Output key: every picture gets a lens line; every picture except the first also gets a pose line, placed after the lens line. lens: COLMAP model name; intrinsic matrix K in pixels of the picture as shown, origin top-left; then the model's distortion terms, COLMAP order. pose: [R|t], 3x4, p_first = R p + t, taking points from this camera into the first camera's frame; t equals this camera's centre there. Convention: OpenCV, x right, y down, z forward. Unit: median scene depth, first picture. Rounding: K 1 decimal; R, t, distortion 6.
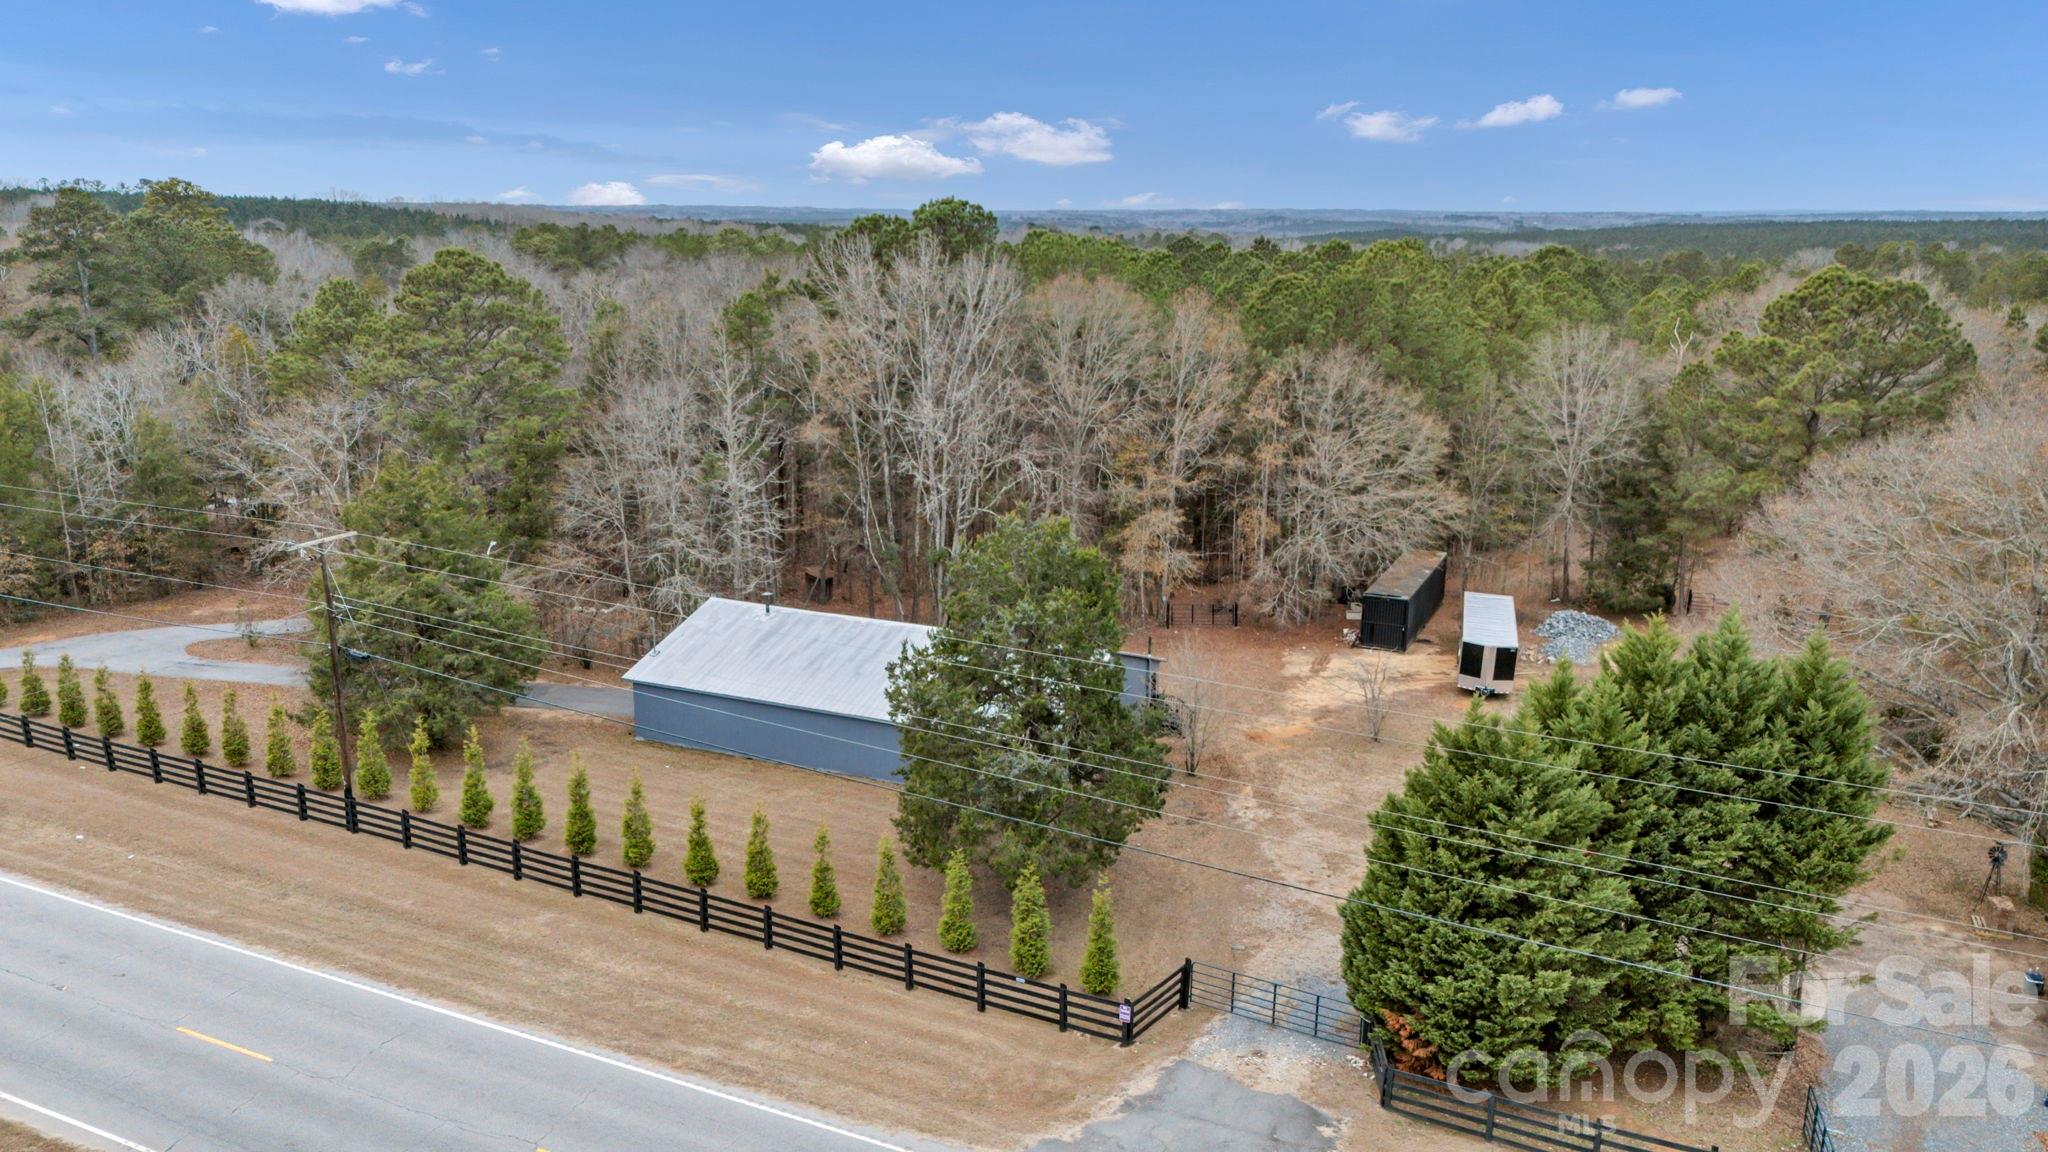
lens RADIAL K [[1710.1, 0, 1026.1], [0, 1710.1, 540.5], [0, 0, 1]] dist [0.054470, -0.002952]
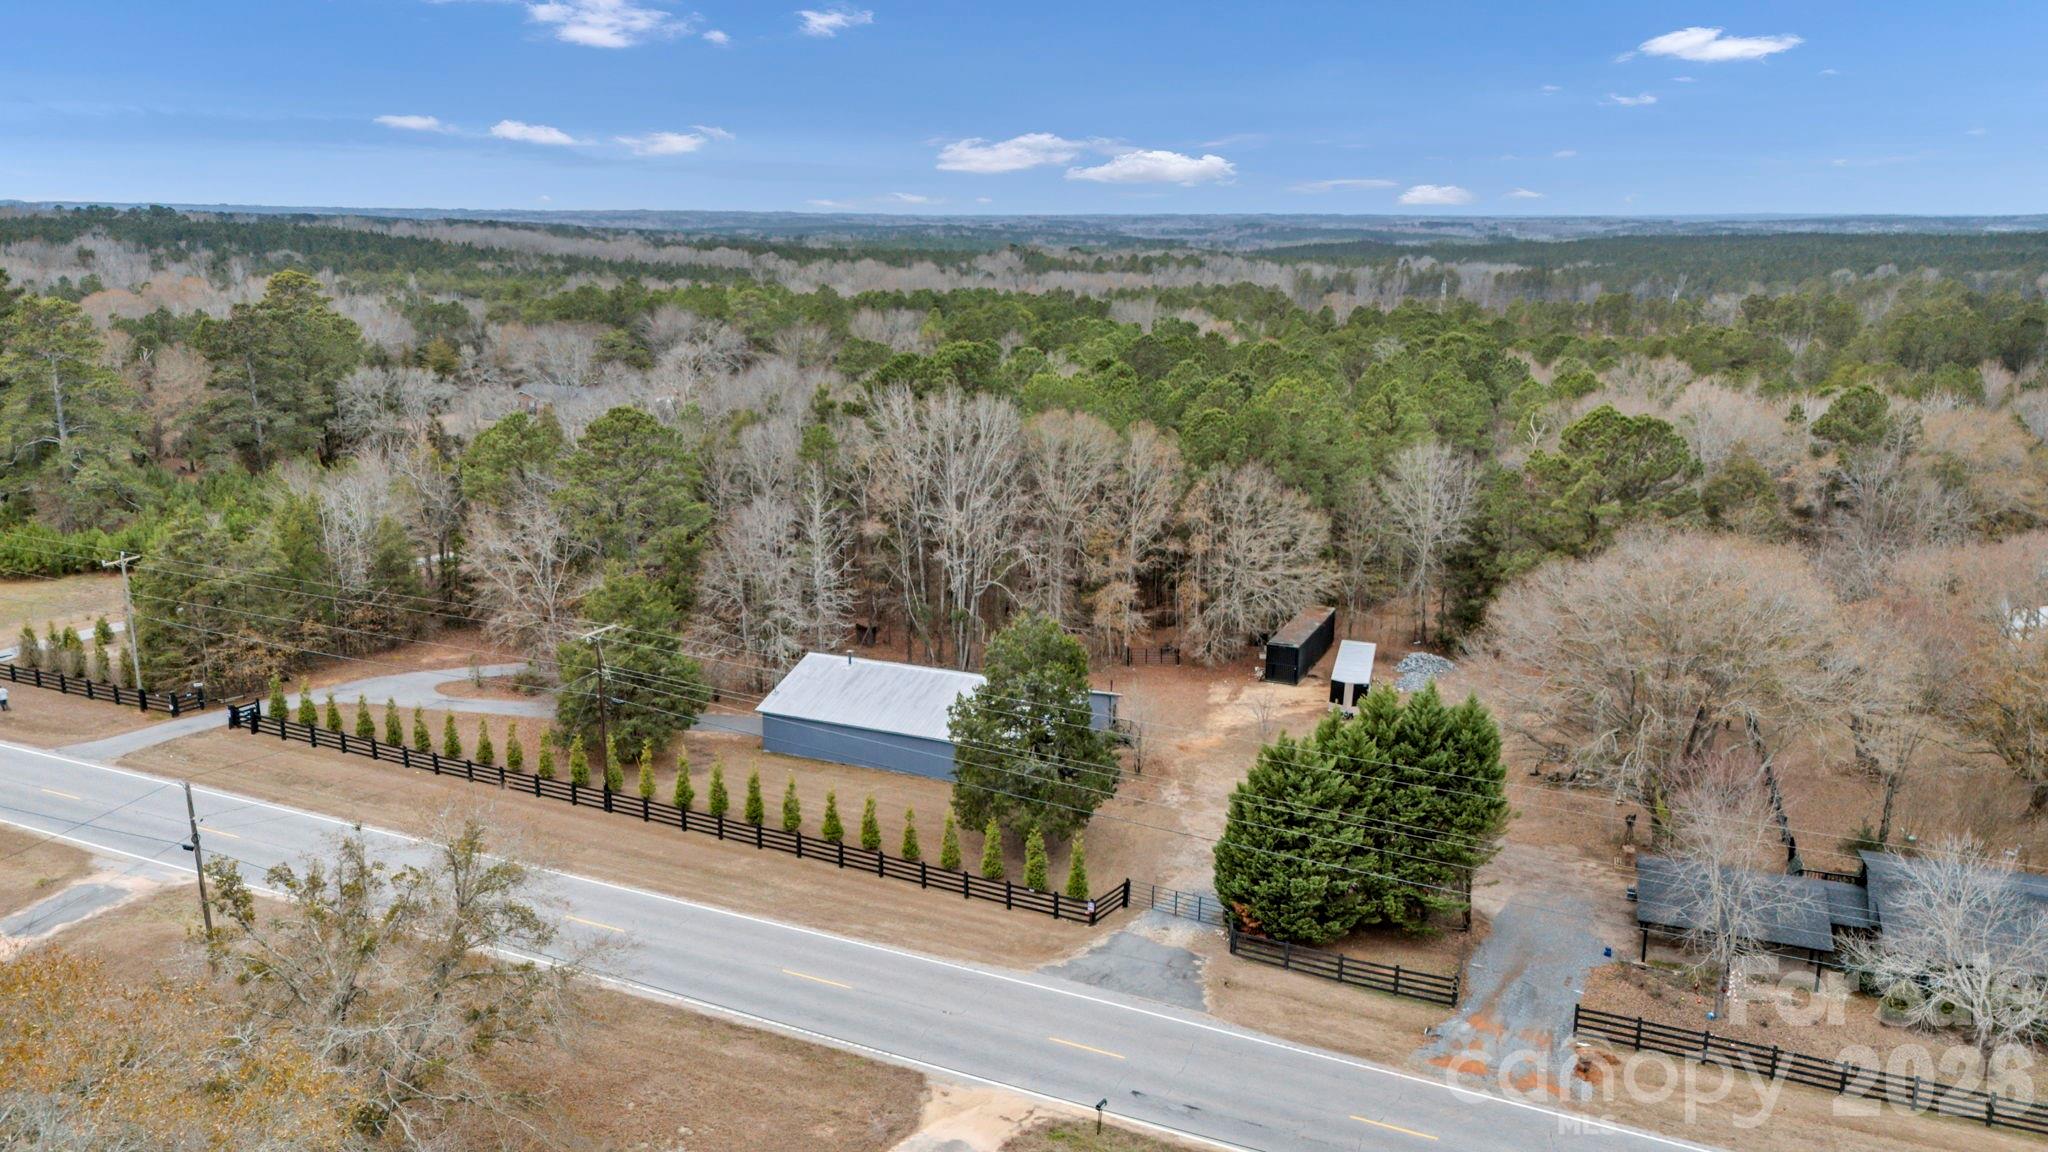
lens RADIAL K [[1722.1, 0, 1023.7], [0, 1722.1, 535.2], [0, 0, 1]] dist [0.090592, -0.007348]
pose [[0.999945, -0.003963, 0.009682, -0.020323], [0.003995, 0.999987, -0.003286, -0.075776], [-0.009668, 0.003325, 0.999948, -0.575717]]
